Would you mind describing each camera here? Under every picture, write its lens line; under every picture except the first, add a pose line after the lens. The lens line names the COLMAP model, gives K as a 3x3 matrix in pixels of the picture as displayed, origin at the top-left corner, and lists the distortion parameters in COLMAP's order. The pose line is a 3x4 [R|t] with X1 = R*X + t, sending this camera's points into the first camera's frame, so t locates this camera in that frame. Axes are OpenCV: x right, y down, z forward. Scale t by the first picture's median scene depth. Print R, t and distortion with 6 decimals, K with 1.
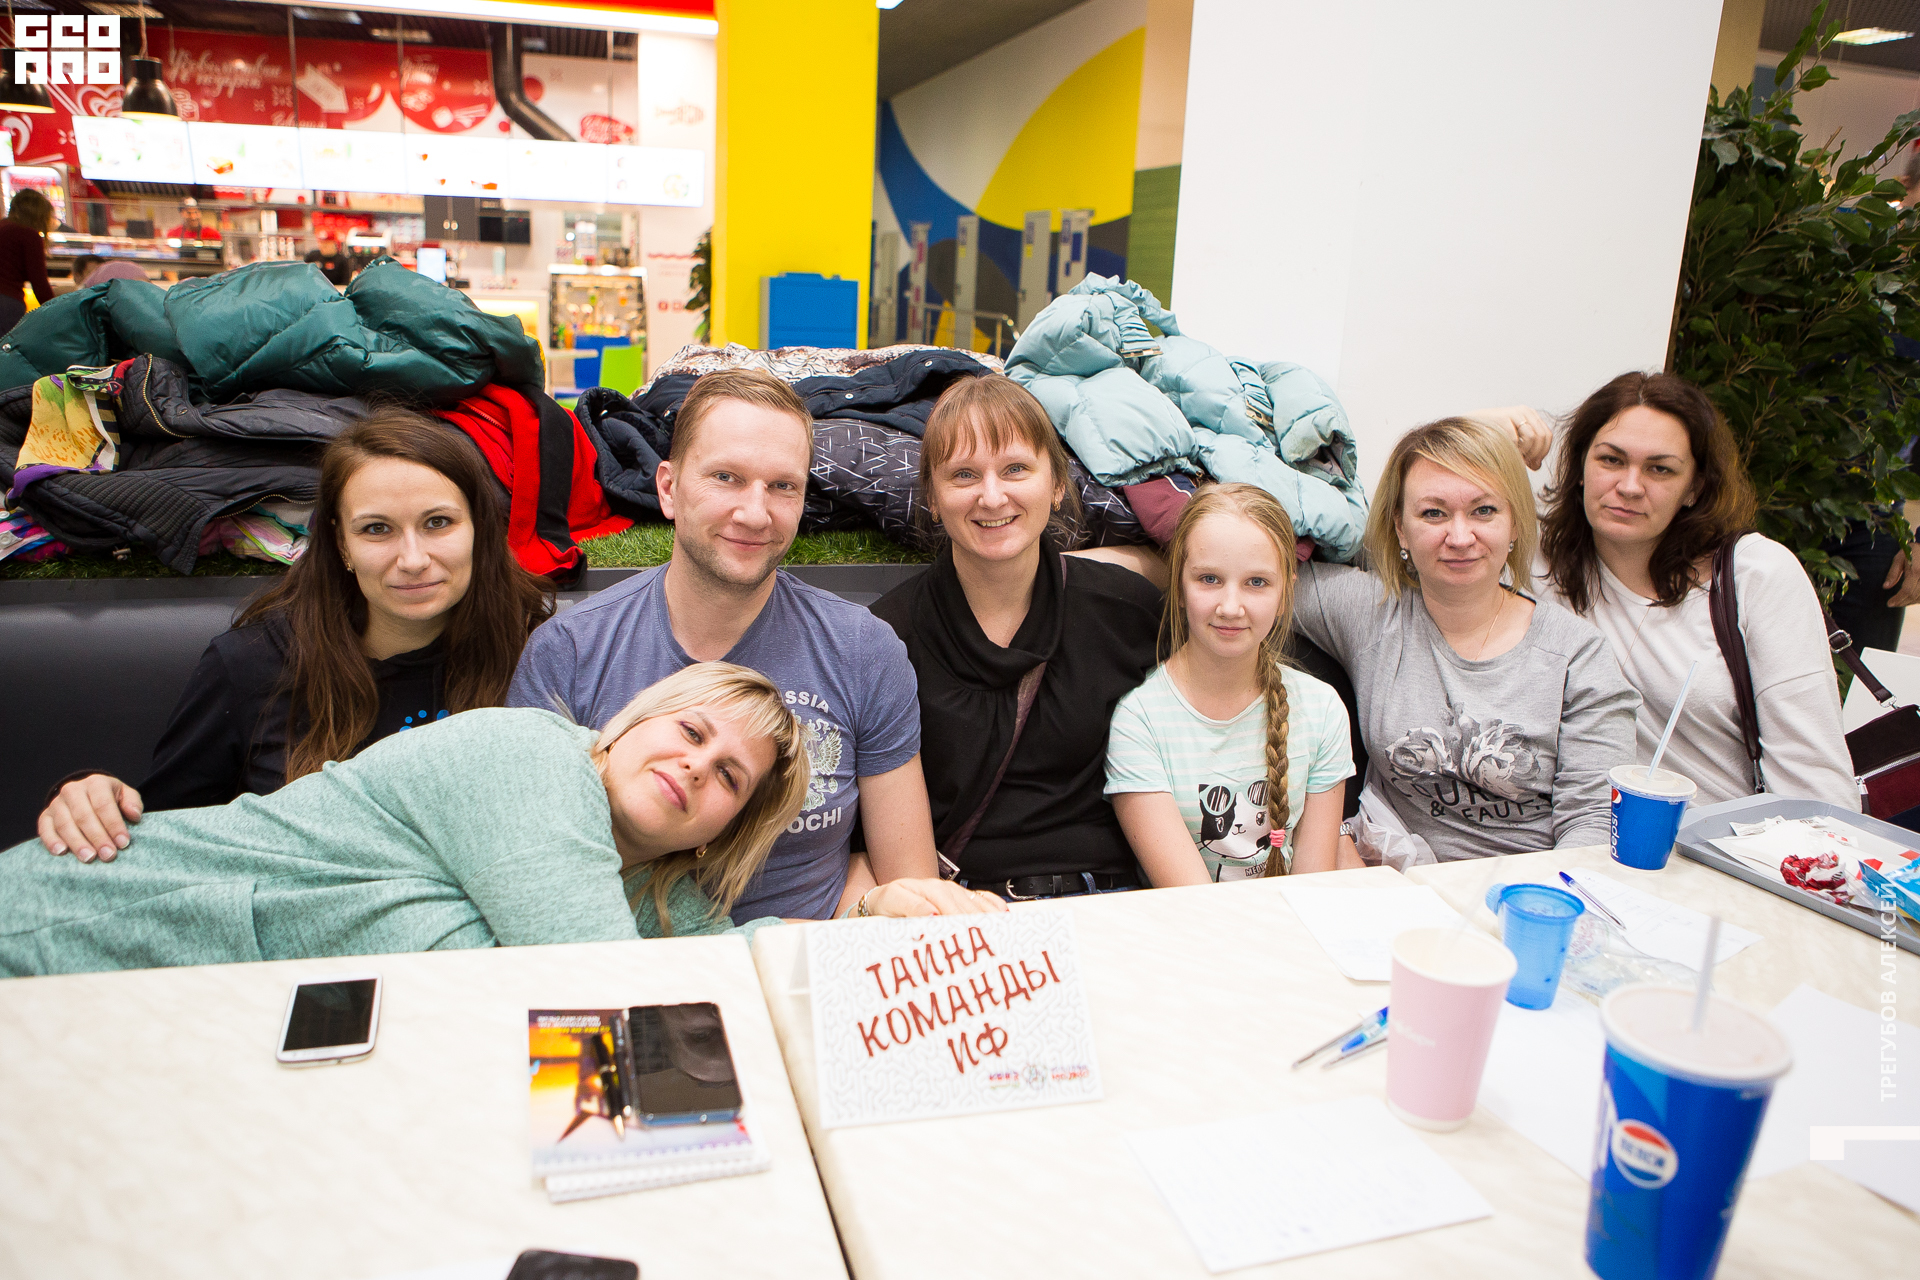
lens RADIAL K [[1321.5, 0, 960.0], [0, 1321.5, 640.0], [0, 0, 1]] dist [-0.115597, 0.004328]
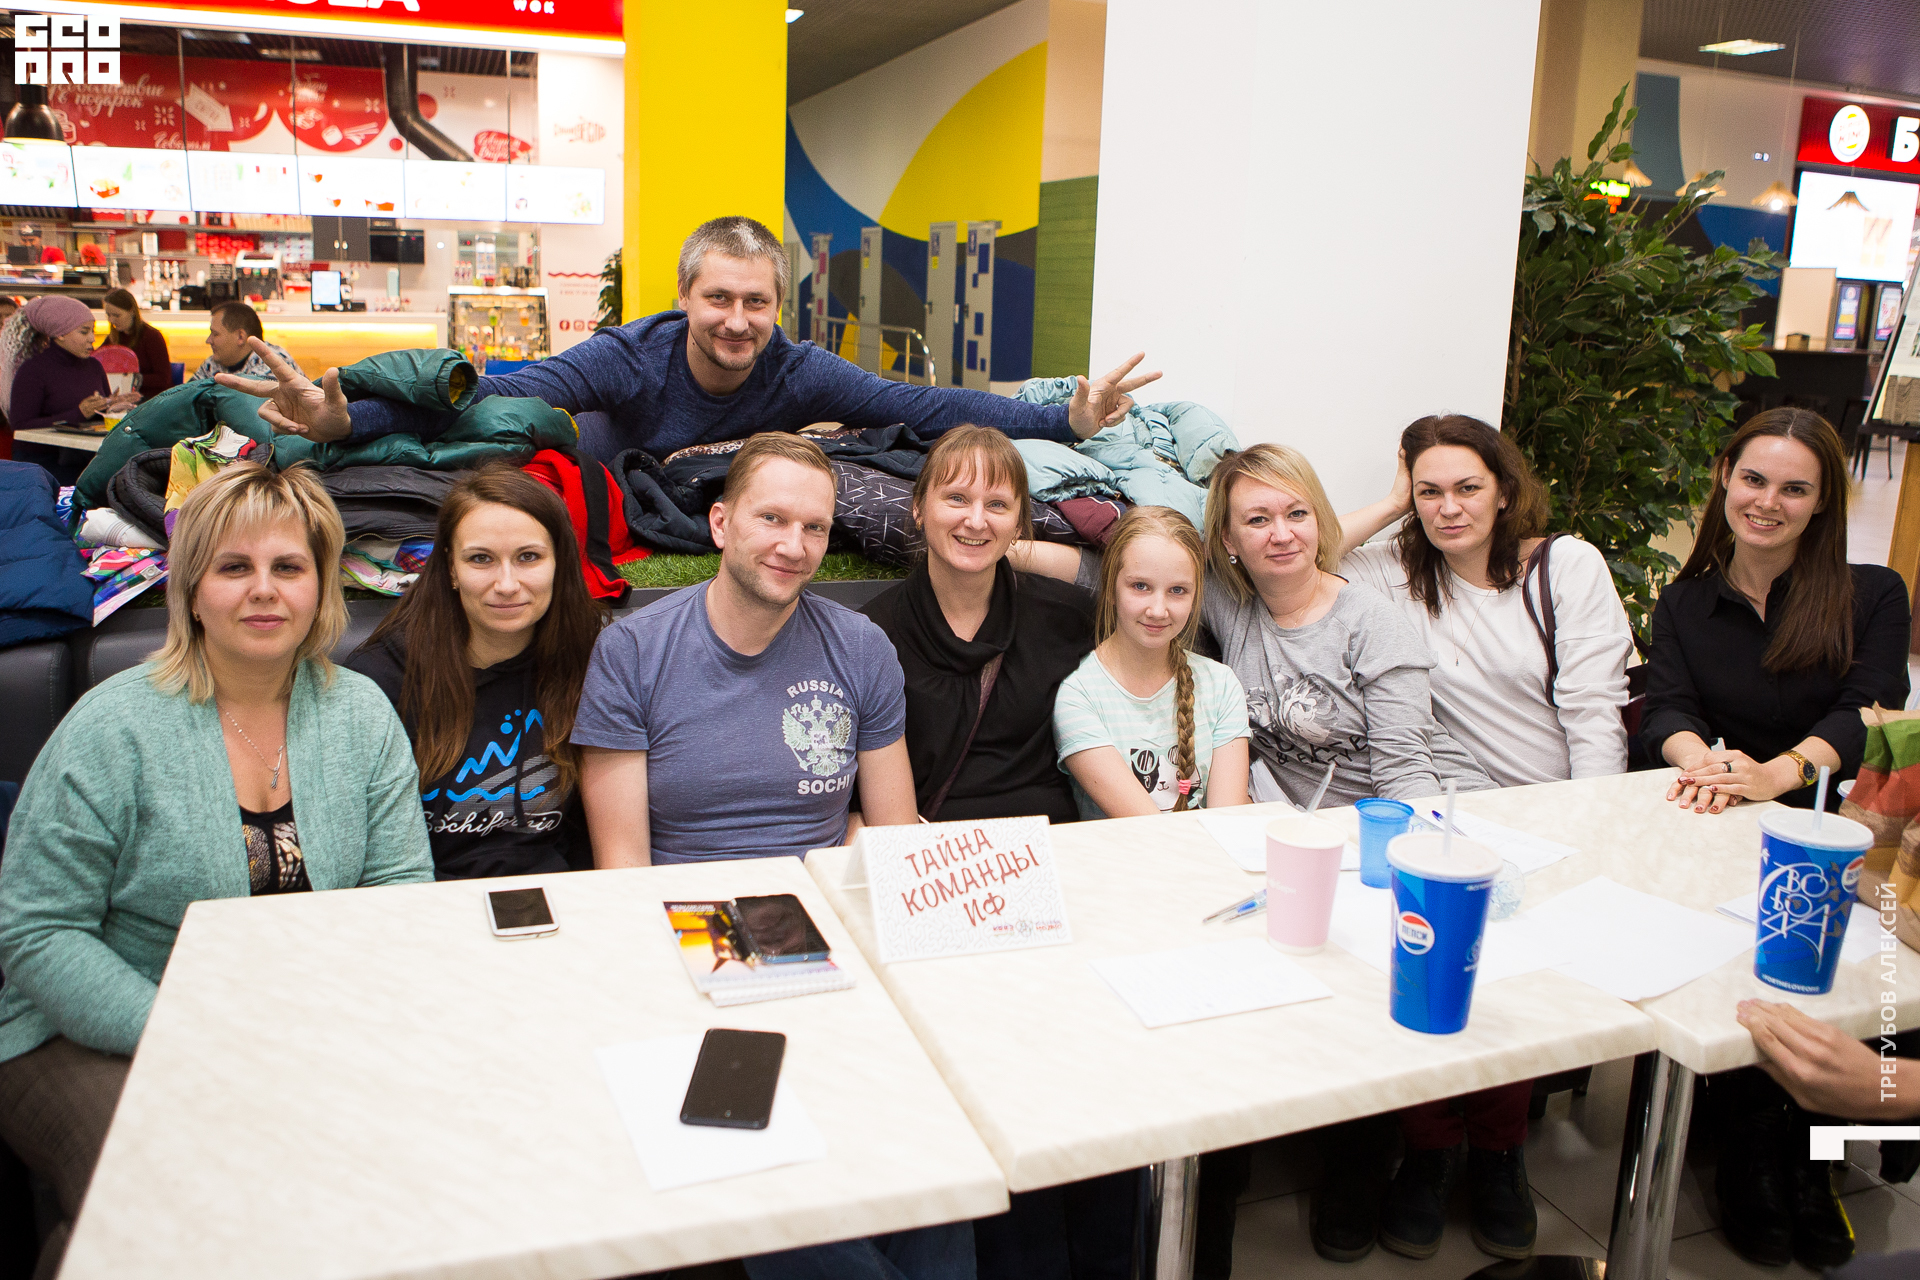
lens RADIAL K [[1549.8, 0, 959.1], [0, 1549.8, 606.1], [0, 0, 1]] dist [-0.193128, 0.001870]
pose [[0.996476, -0.026127, 0.079705, -0.031770], [0.029456, 0.998730, -0.040880, 0.009883], [-0.078536, 0.043084, 0.995980, -0.159834]]
